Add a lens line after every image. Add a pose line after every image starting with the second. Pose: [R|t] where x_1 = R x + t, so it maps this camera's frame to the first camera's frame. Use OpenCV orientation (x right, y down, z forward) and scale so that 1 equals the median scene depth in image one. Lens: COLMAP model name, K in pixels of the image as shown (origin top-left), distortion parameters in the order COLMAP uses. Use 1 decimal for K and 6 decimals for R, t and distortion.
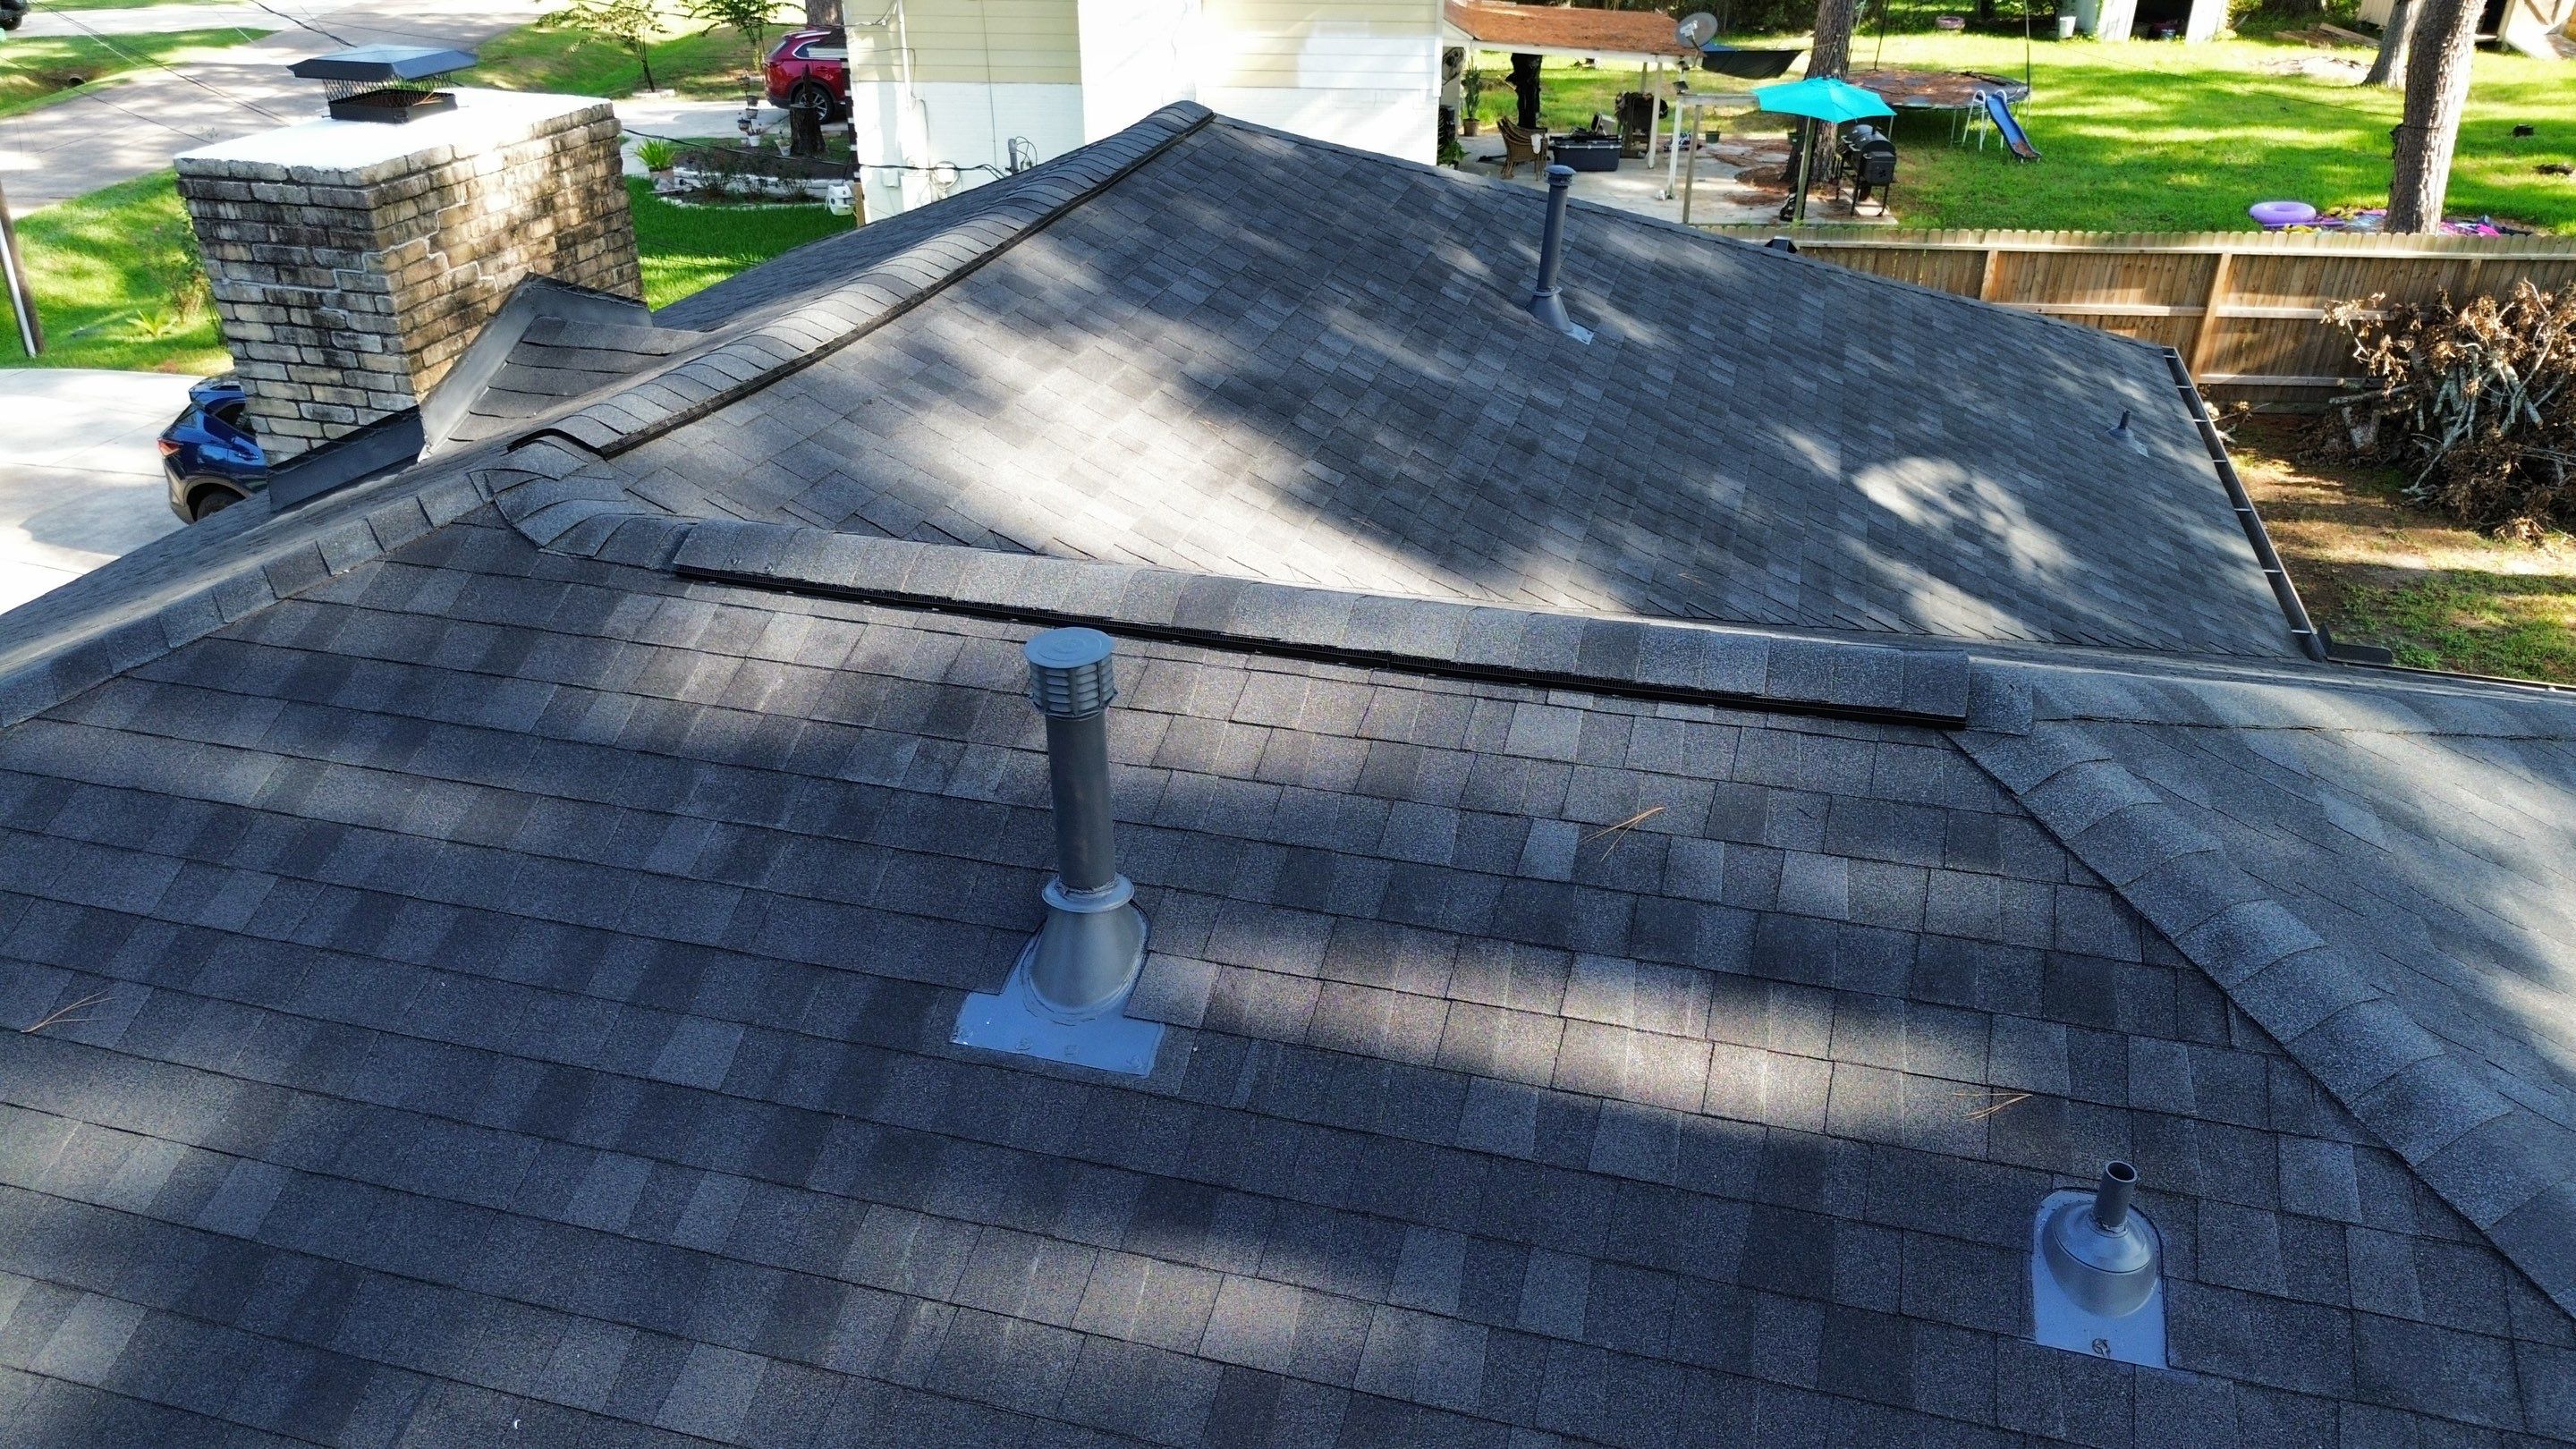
lens RADIAL K [[1820.9, 0, 1316.0], [0, 1820.9, 739.7], [0, 0, 1]] dist [0.080878, -0.081932]
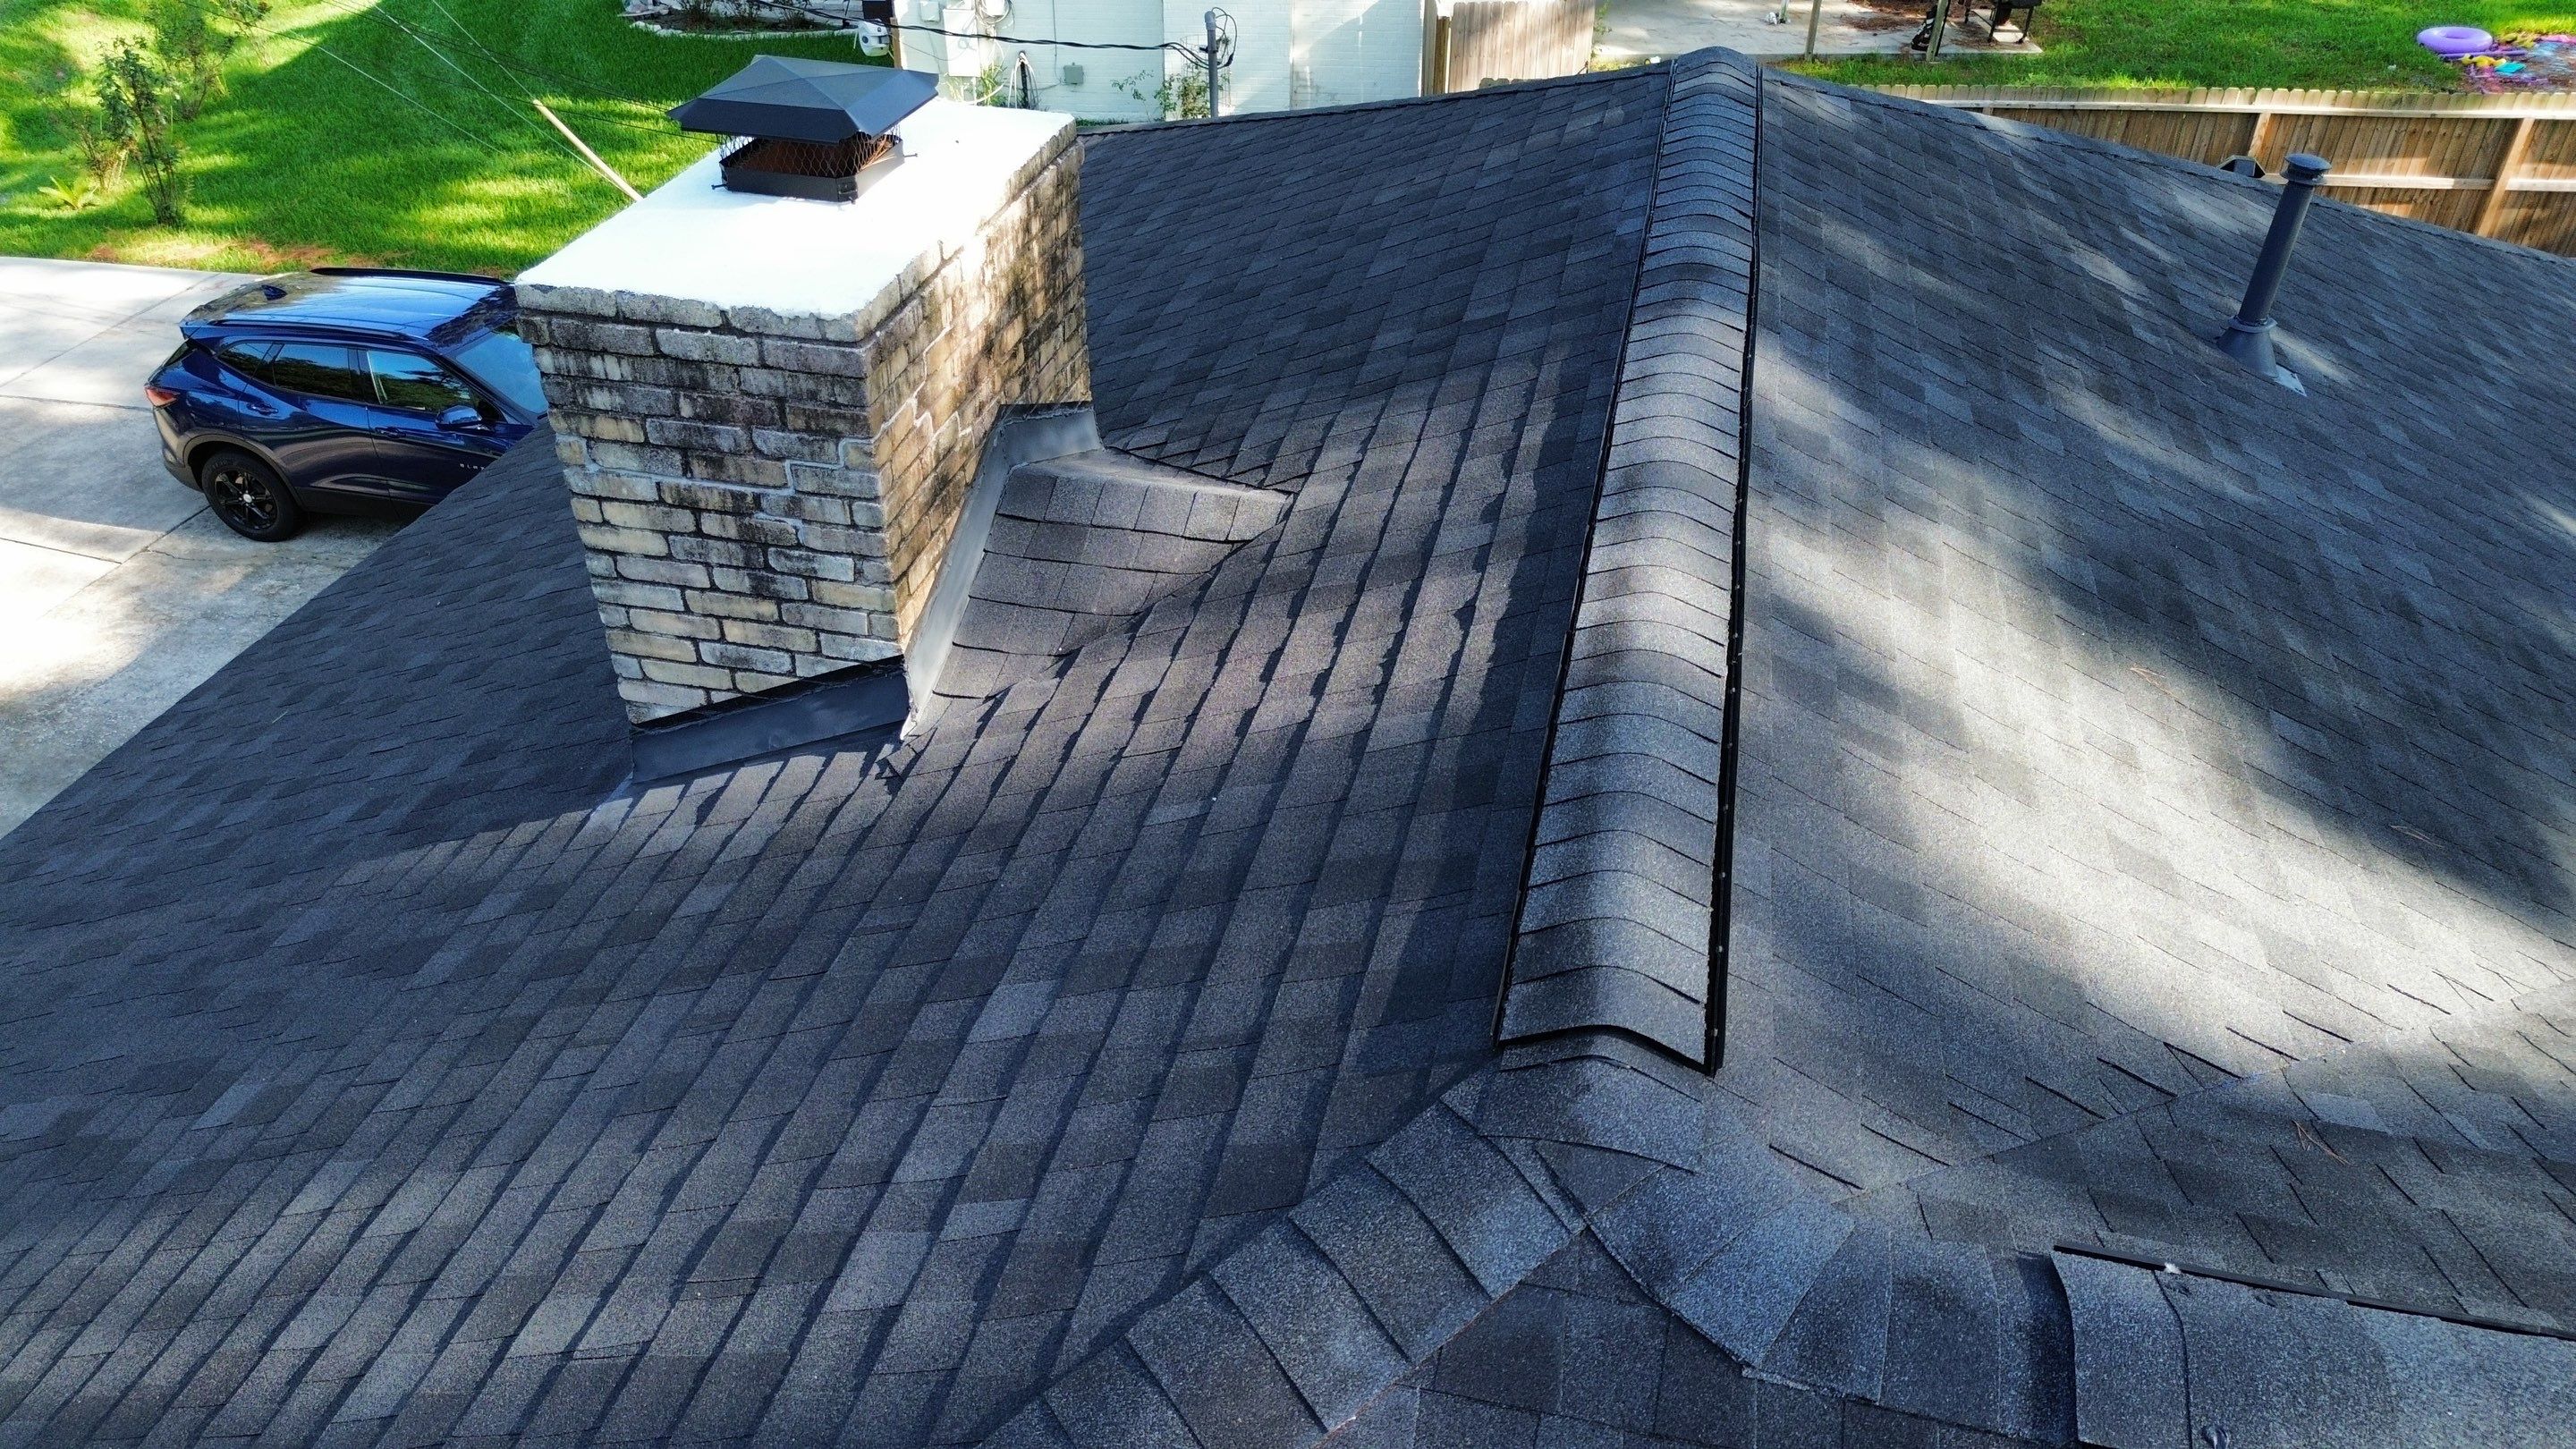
lens RADIAL K [[1820.9, 0, 1318.7], [0, 1820.9, 744.4], [0, 0, 1]] dist [0.080878, -0.081932]
pose [[0.998588, -0.020951, 0.048807, -0.390457], [0.015344, 0.993528, 0.112543, -0.230132], [-0.050849, -0.111635, 0.992447, 0.374148]]
